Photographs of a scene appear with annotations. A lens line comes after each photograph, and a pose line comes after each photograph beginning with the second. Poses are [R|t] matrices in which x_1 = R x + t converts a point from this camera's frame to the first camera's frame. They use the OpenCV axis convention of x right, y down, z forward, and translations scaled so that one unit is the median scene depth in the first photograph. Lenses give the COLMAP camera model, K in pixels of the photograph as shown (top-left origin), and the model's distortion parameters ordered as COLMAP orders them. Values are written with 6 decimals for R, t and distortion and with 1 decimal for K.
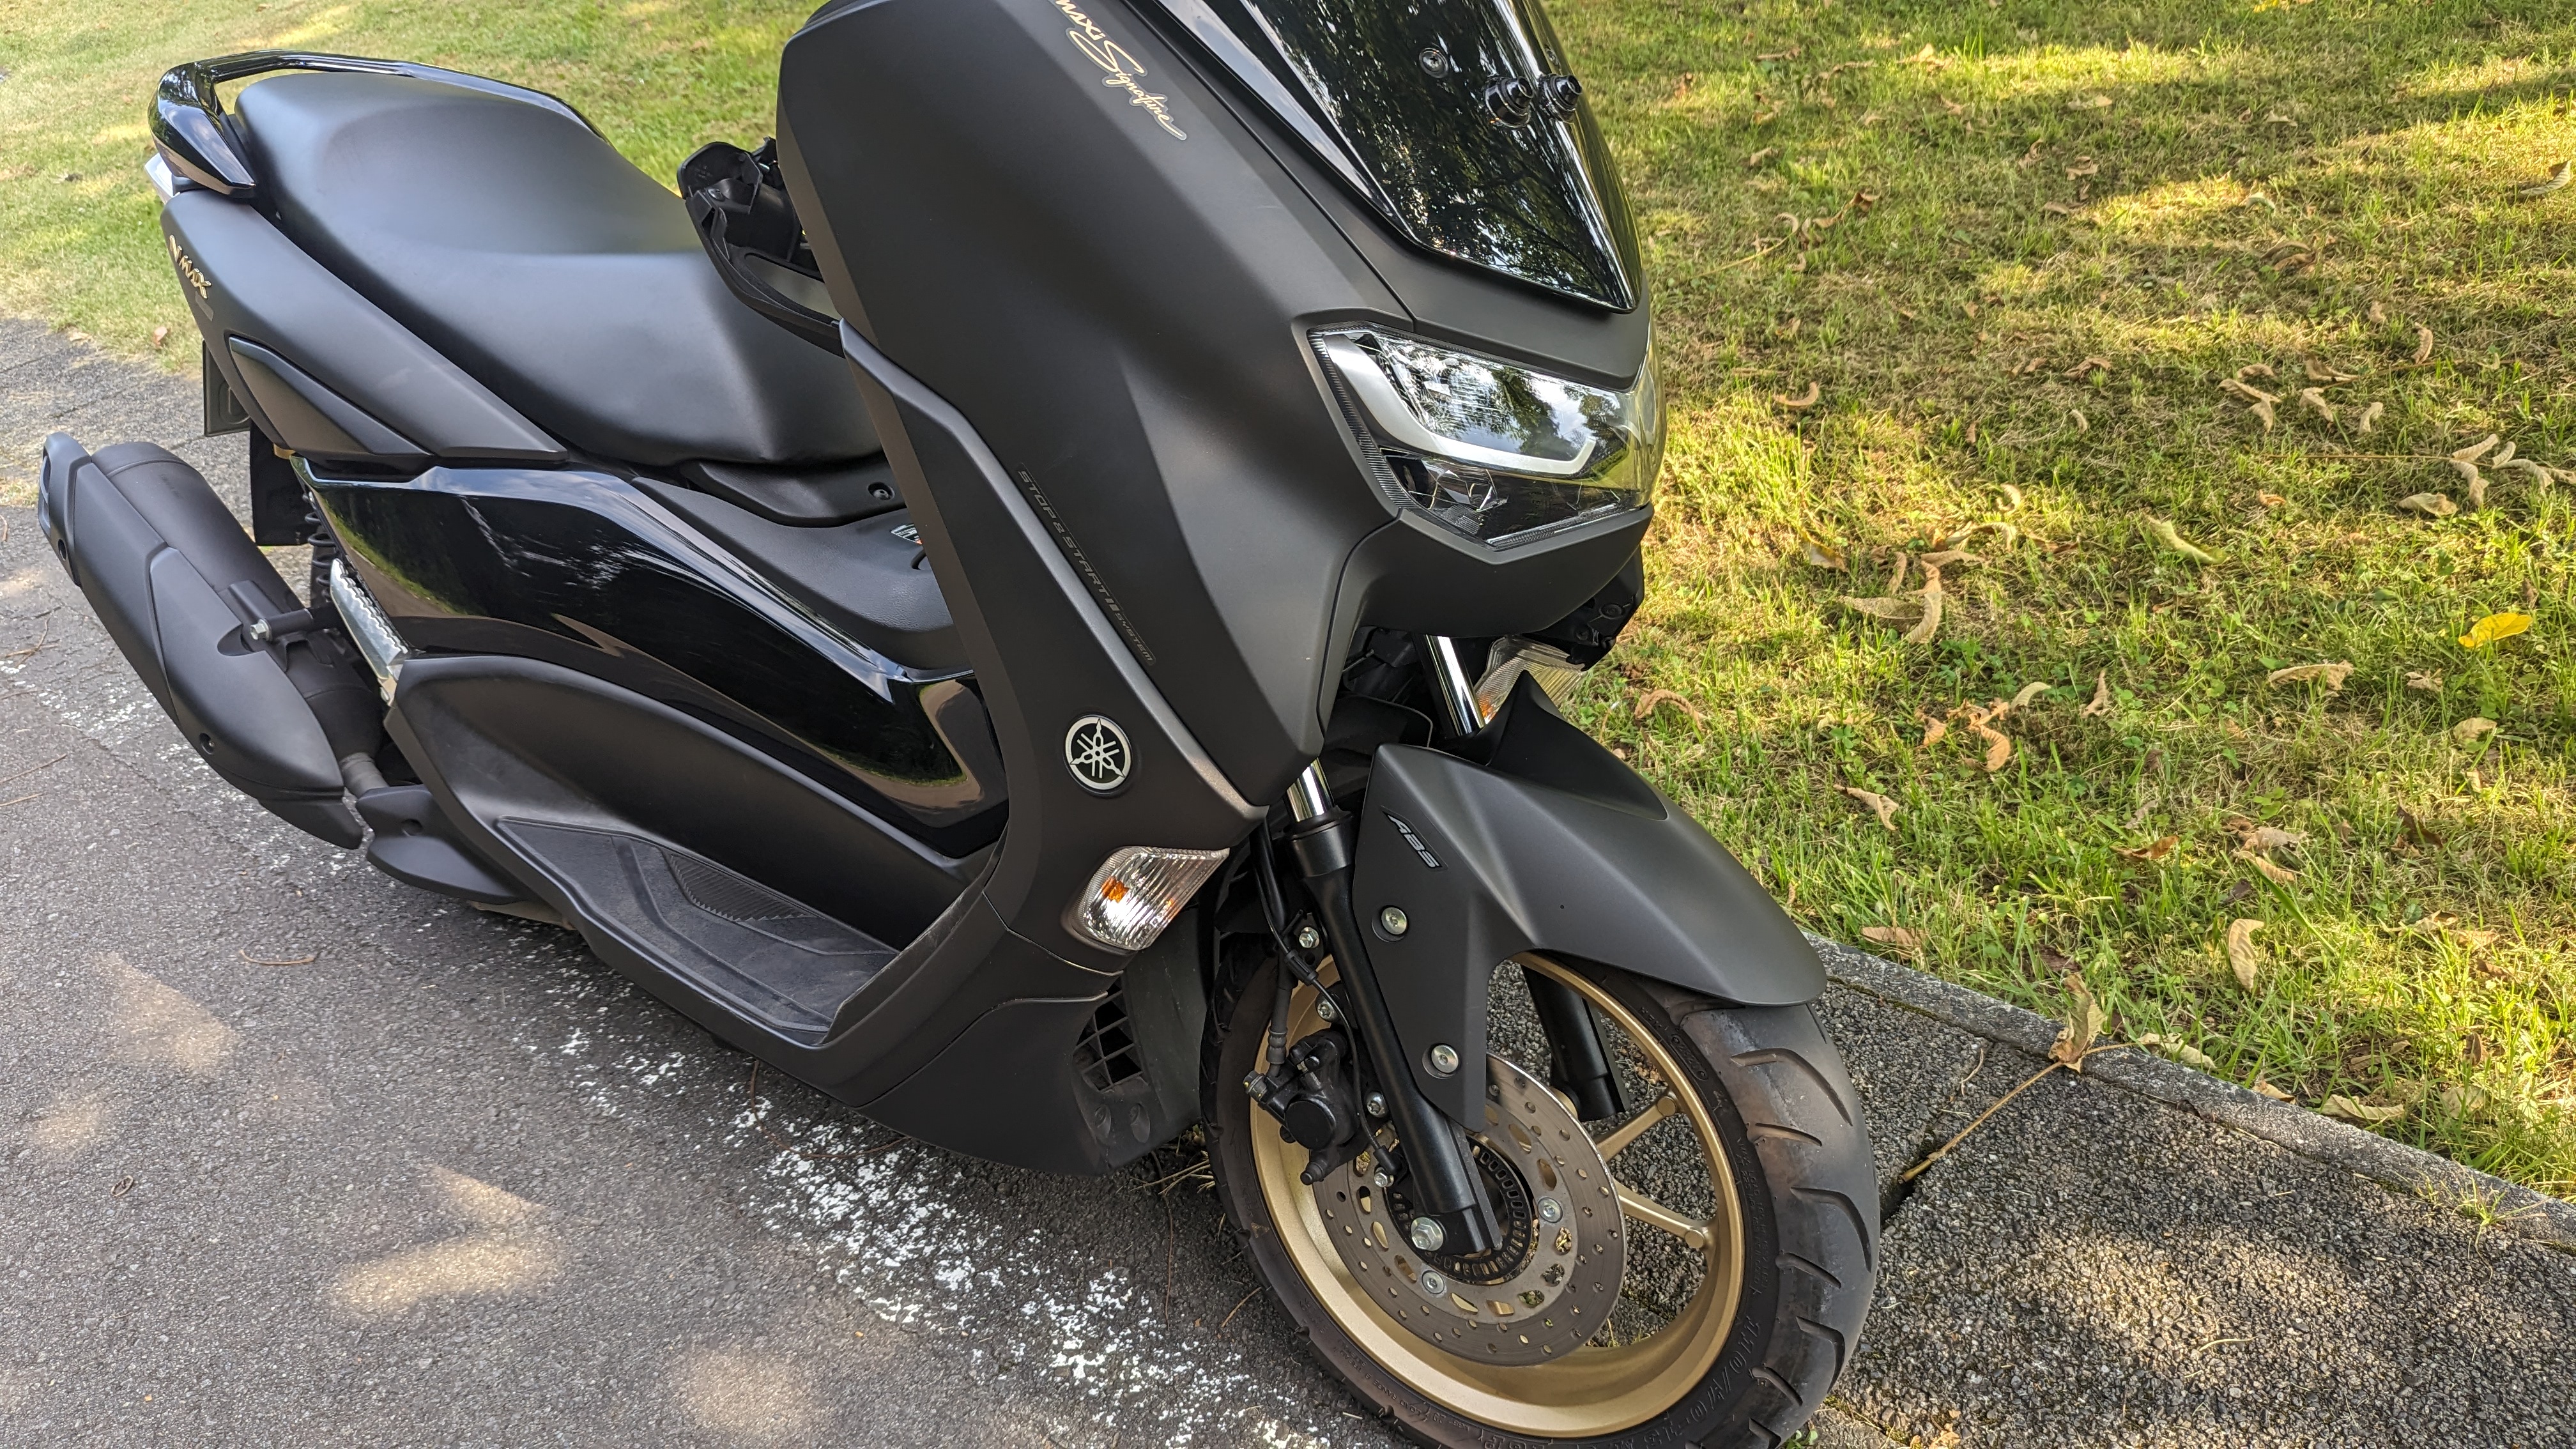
lens RADIAL K [[1845.6, 0, 1272.6], [0, 1845.6, 751.6], [0, 0, 1]] dist [0.030264, -0.010556]
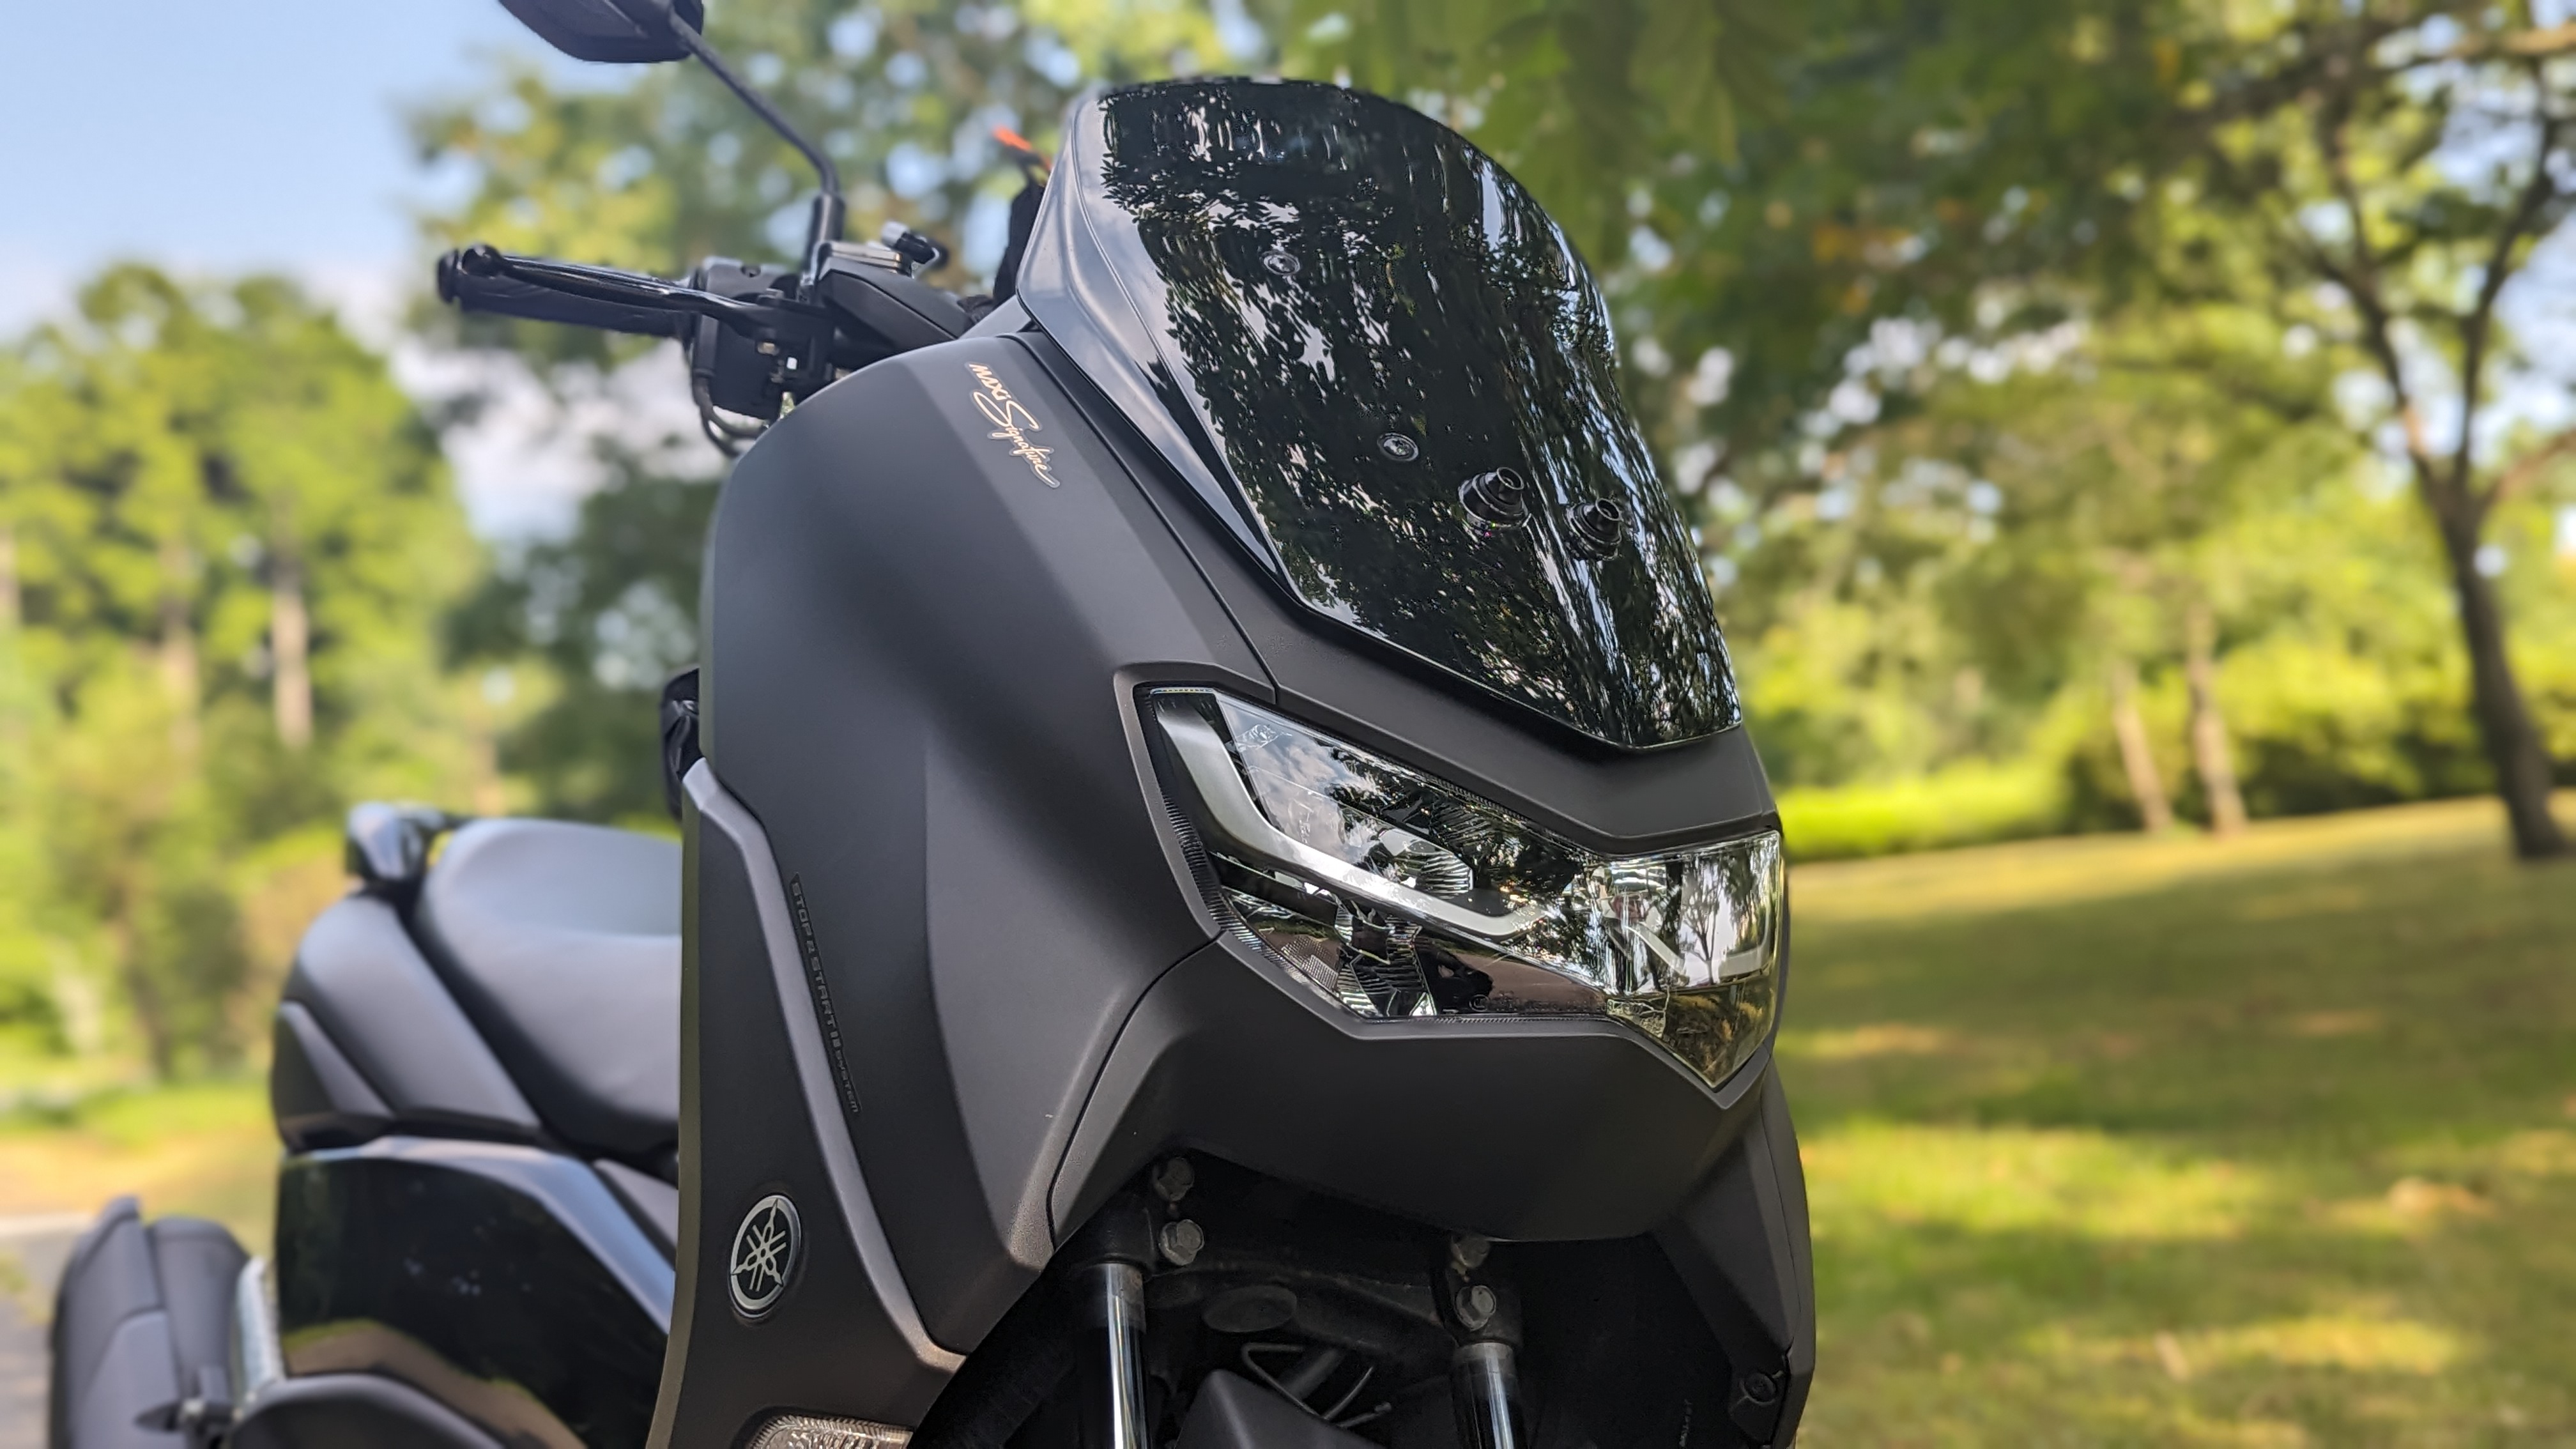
lens RADIAL K [[2782.8, 0, 1305.1], [0, 2782.8, 735.5], [0, 0, 1]] dist [0.025083, 0.000000]
pose [[0.932691, 0.044105, -0.357970, 0.318857], [-0.242968, 0.810340, -0.533212, 0.244350], [0.266560, 0.584297, 0.766513, 0.105318]]
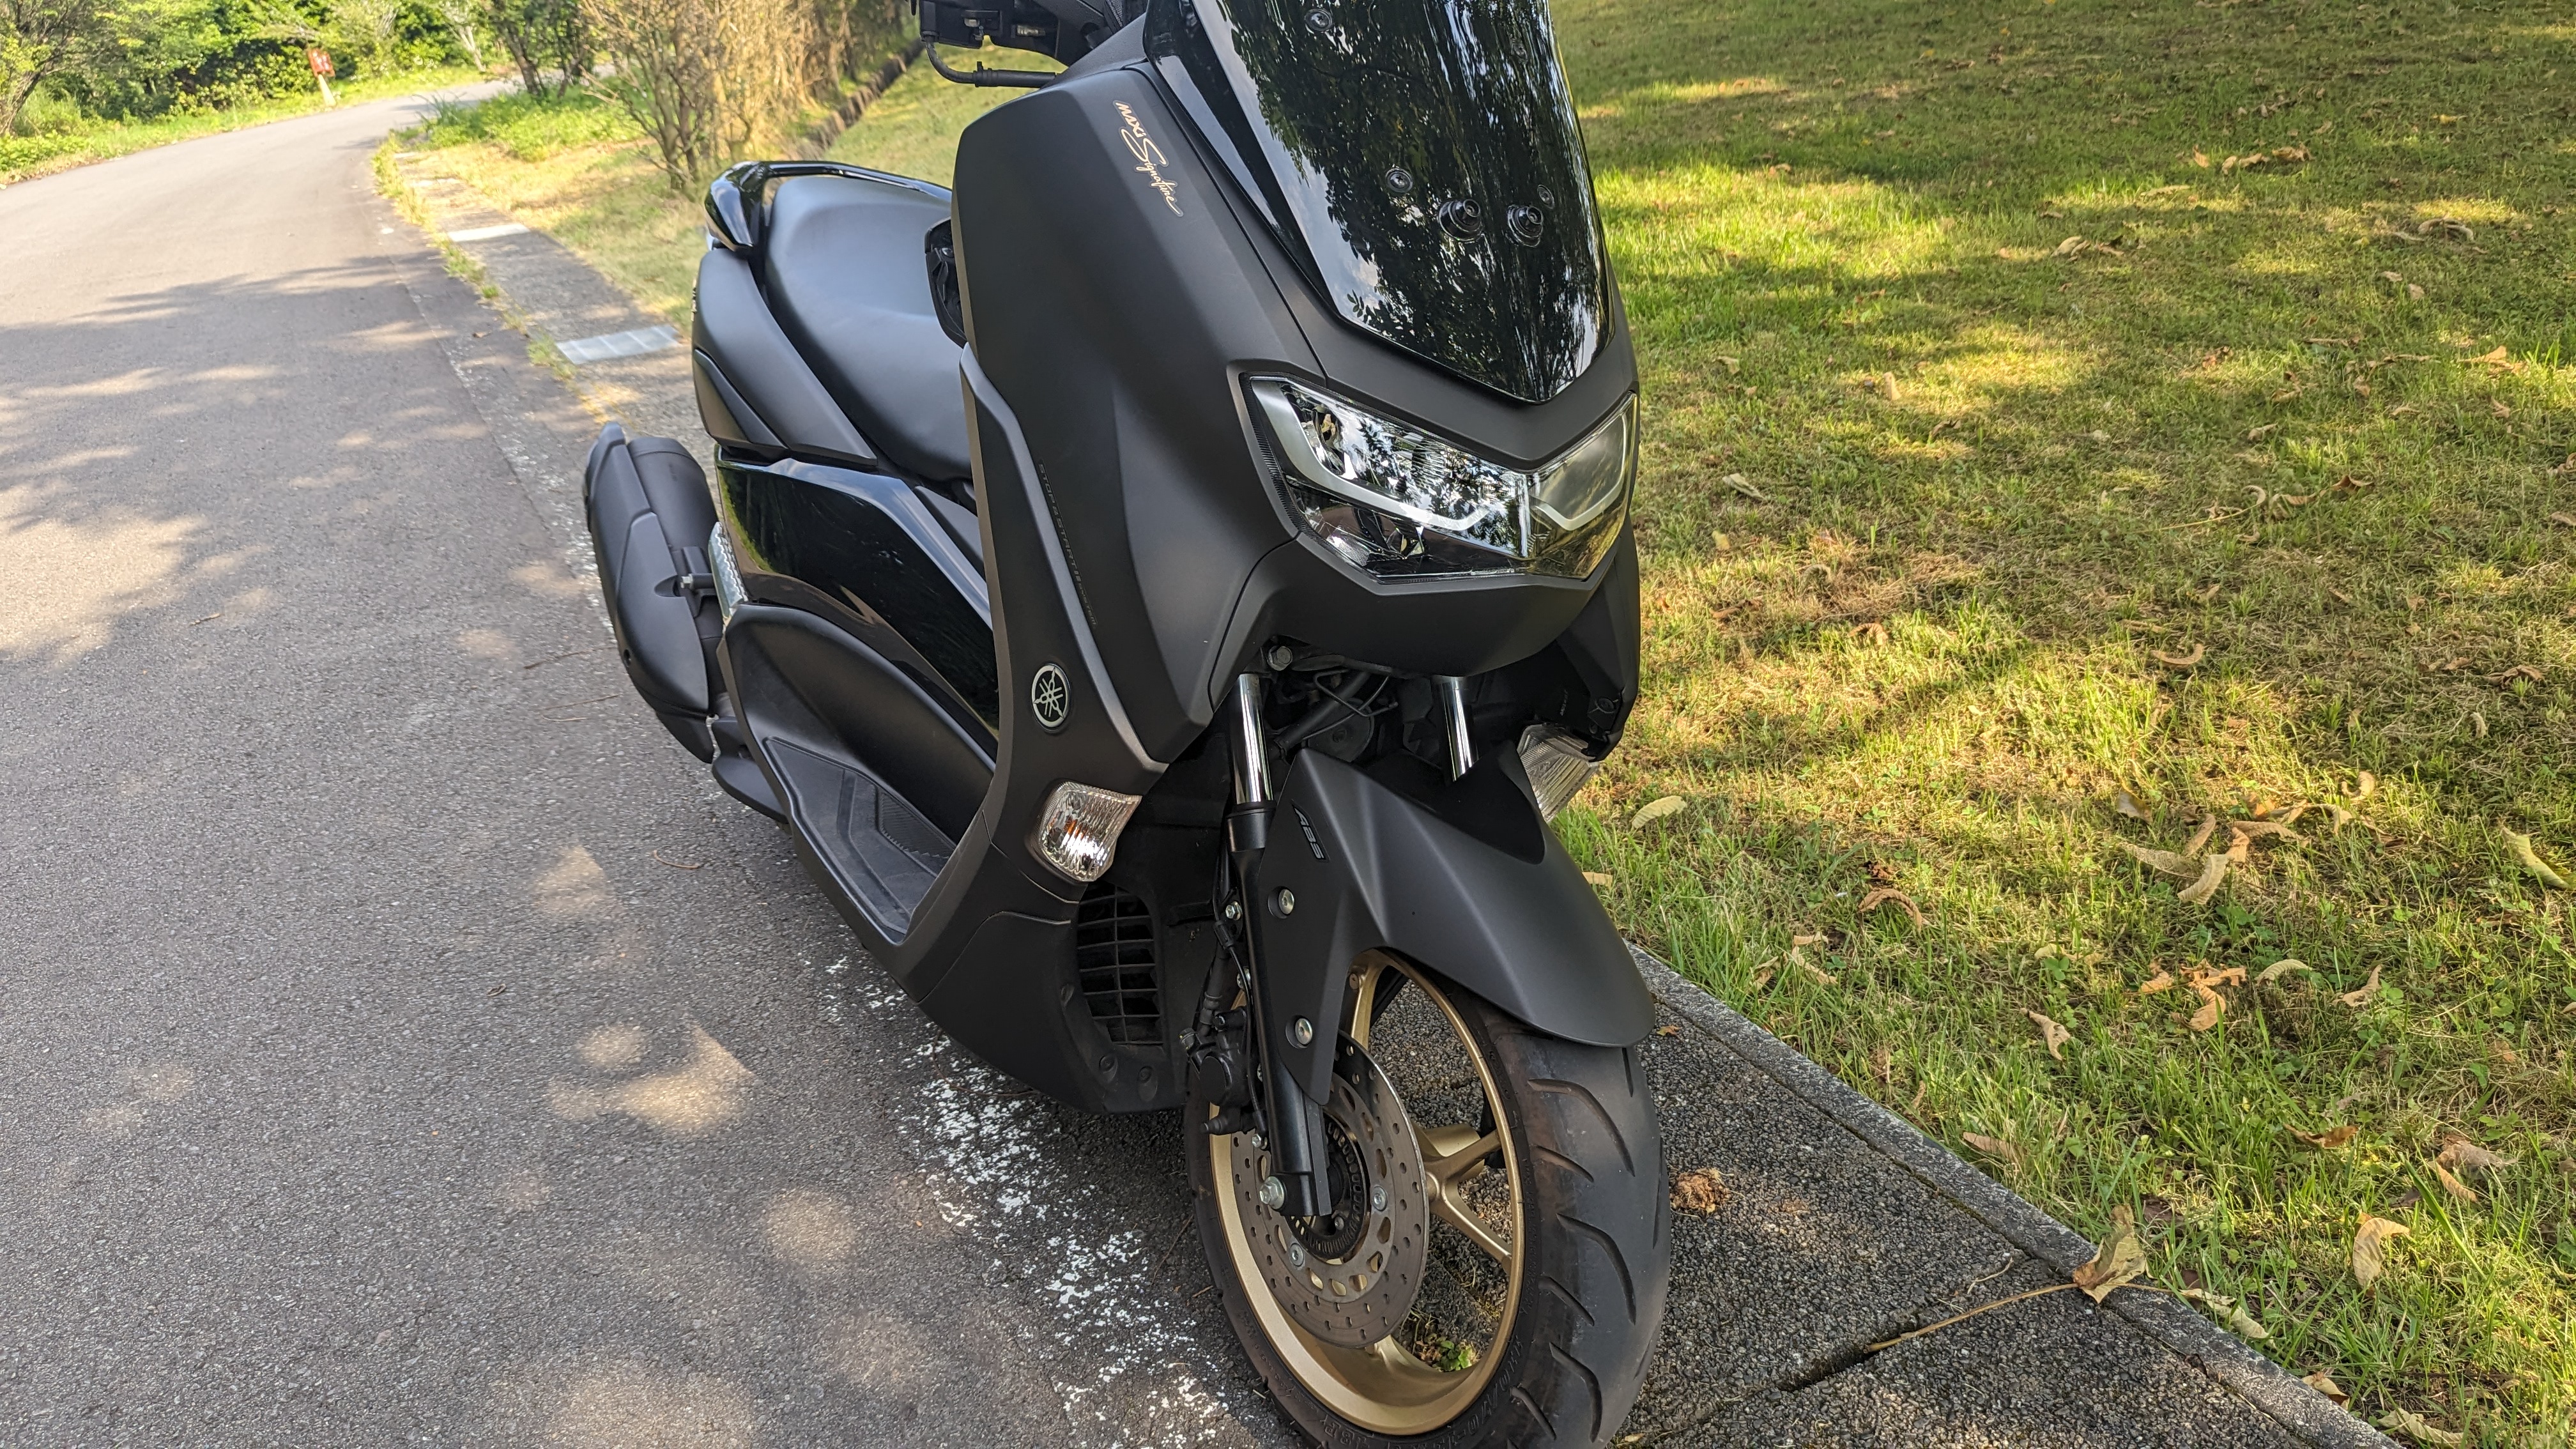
lens RADIAL K [[1849.9, 0, 1303.3], [0, 1849.9, 752.9], [0, 0, 1]] dist [0.035215, -0.024184]
pose [[0.930657, 0.184882, -0.315747, 0.321780], [-0.221339, 0.971618, -0.083473, 0.072586], [0.291353, 0.147572, 0.945165, -0.076328]]
